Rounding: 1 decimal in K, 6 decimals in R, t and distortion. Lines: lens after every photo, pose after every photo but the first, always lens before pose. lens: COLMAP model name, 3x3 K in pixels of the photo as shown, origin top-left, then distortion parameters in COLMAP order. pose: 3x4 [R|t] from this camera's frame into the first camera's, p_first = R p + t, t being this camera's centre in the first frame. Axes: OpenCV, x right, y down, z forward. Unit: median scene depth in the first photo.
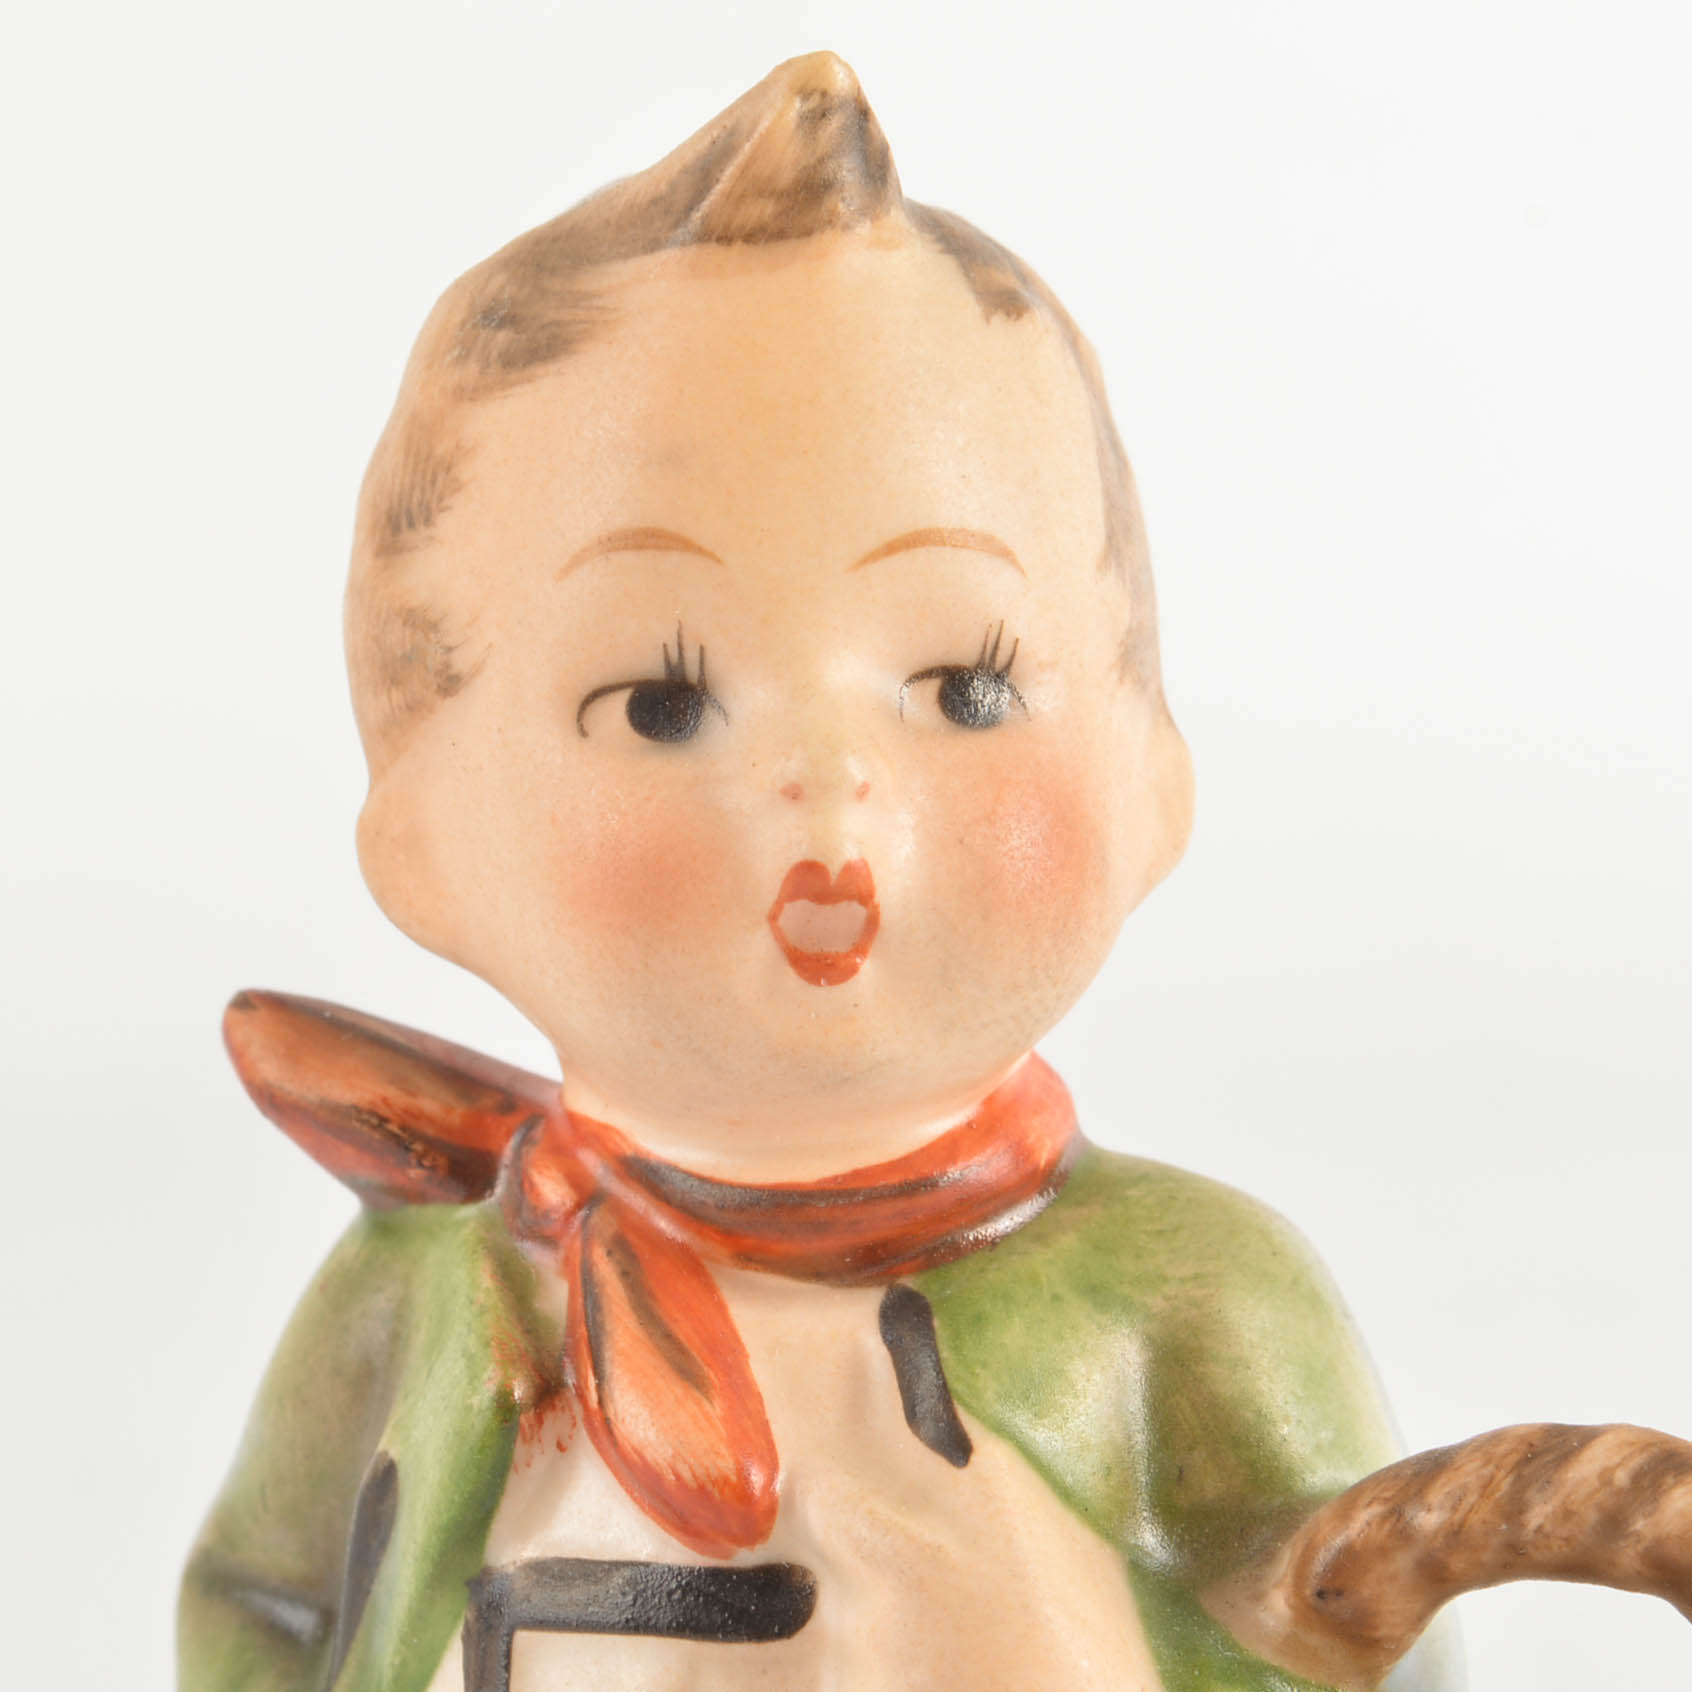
lens RADIAL K [[6911.6, 0, 842.9], [0, 6911.6, 846.7], [0, 0, 1]] dist [-0.041894, 0.000000]
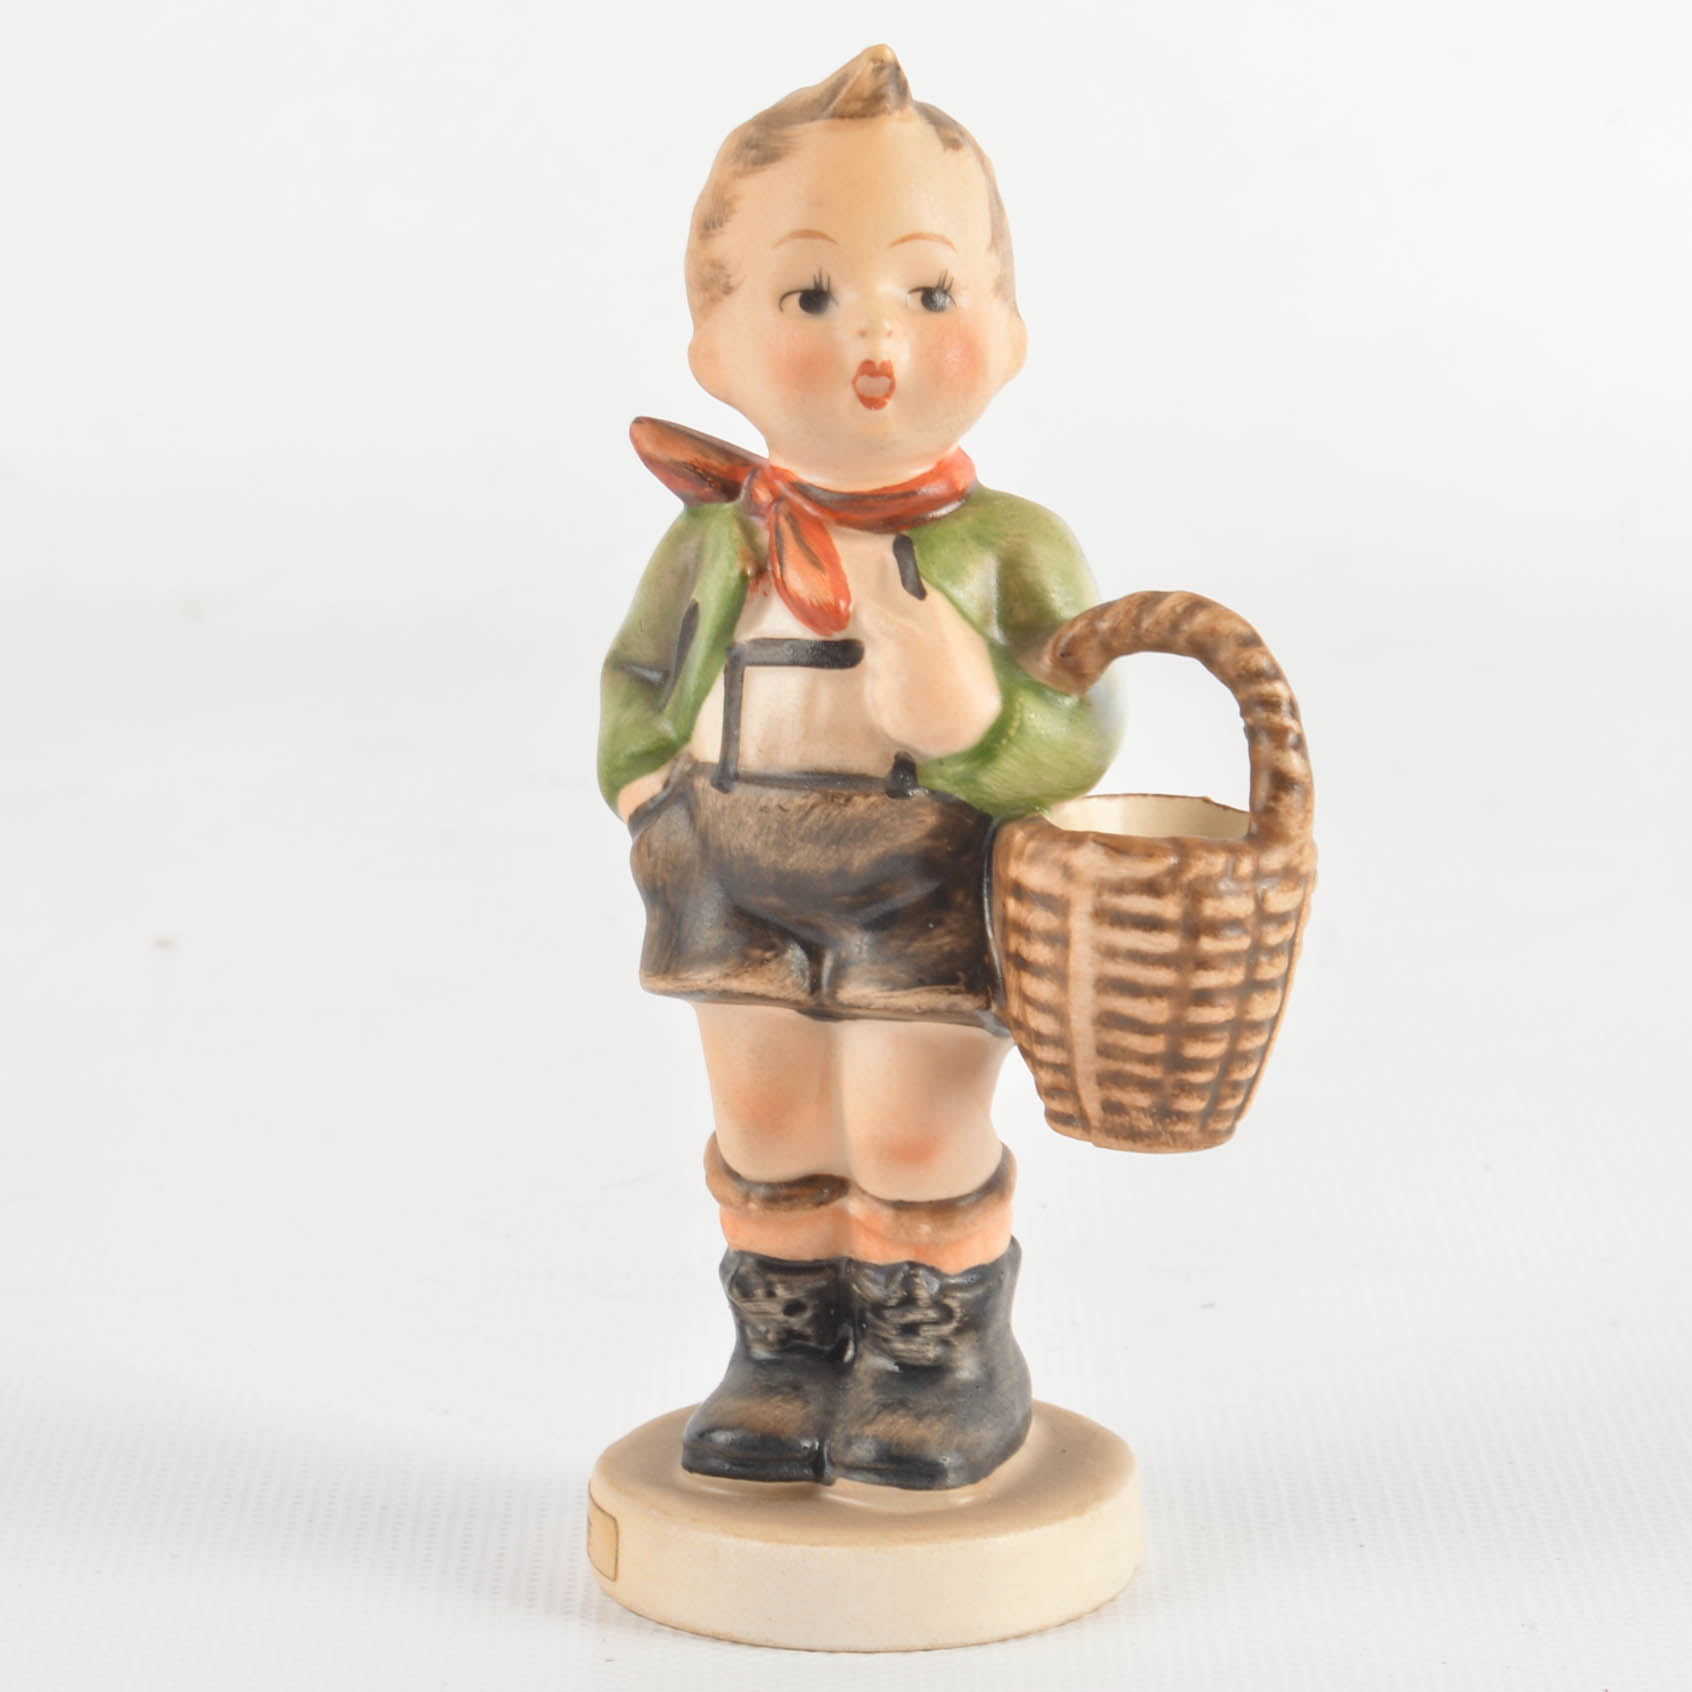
lens RADIAL K [[6911.6, 0, 848.7], [0, 6911.6, 852.6], [0, 0, 1]] dist [-0.041894, 0.000000]
pose [[0.999542, 0.025304, -0.016590, 0.033955], [-0.024679, 0.999017, 0.036821, 0.087567], [0.017506, -0.036395, 0.999184, -1.525814]]
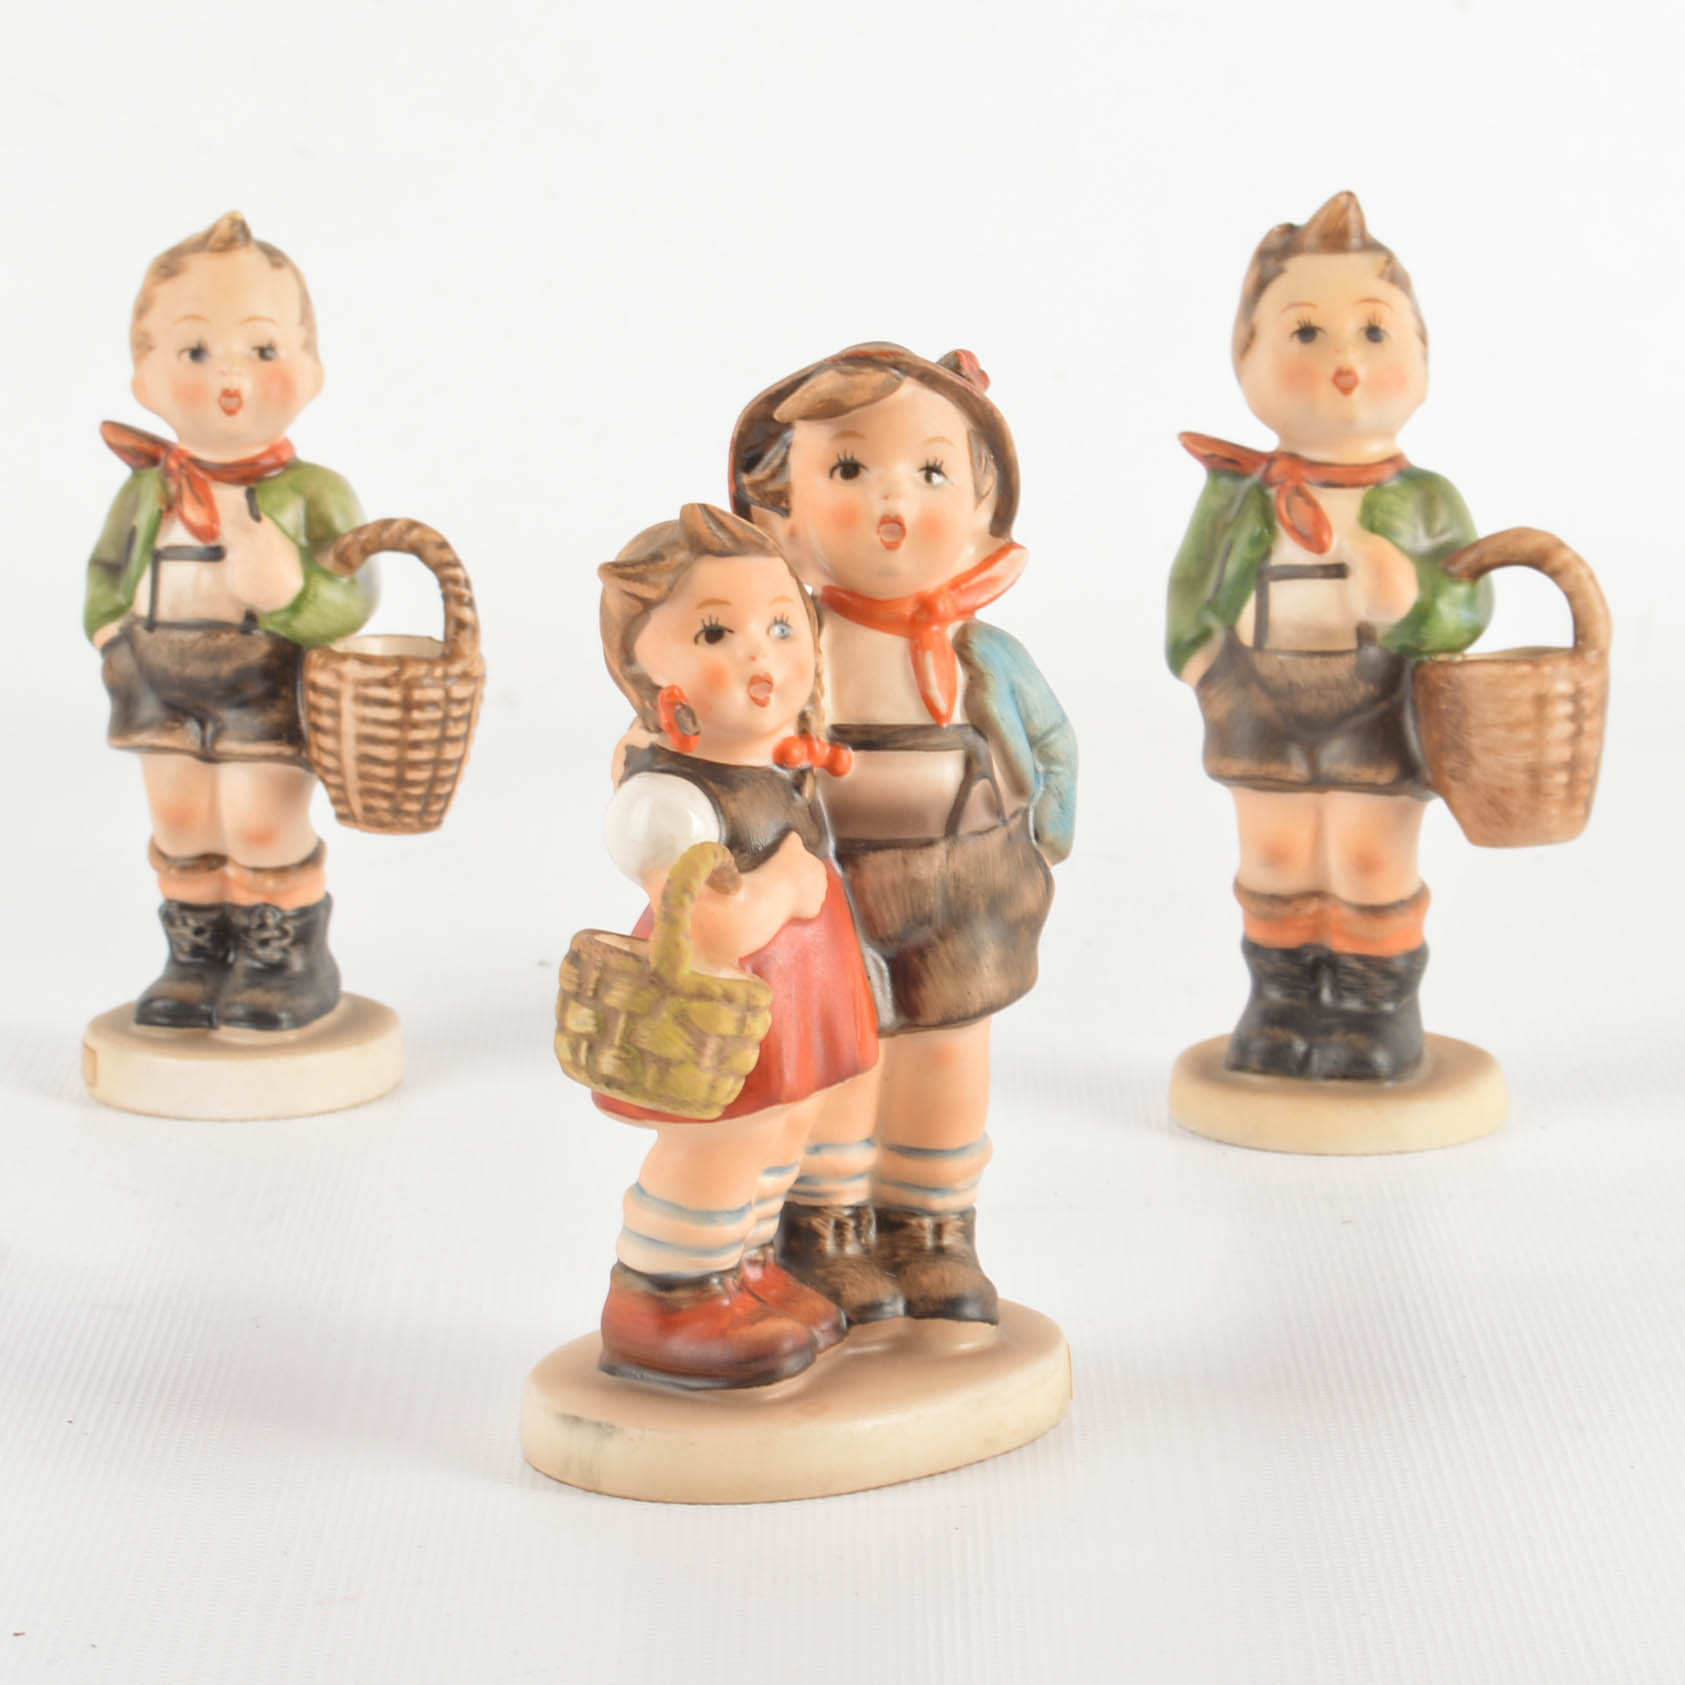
lens RADIAL K [[6883.0, 0, 842.0], [0, 6883.0, 834.7], [0, 0, 1]] dist [-0.041894, 0.000000]
pose [[0.999709, 0.021292, 0.011382, 0.345004], [-0.021709, 0.999048, 0.037829, 0.112283], [-0.010565, -0.038065, 0.999219, -3.451314]]
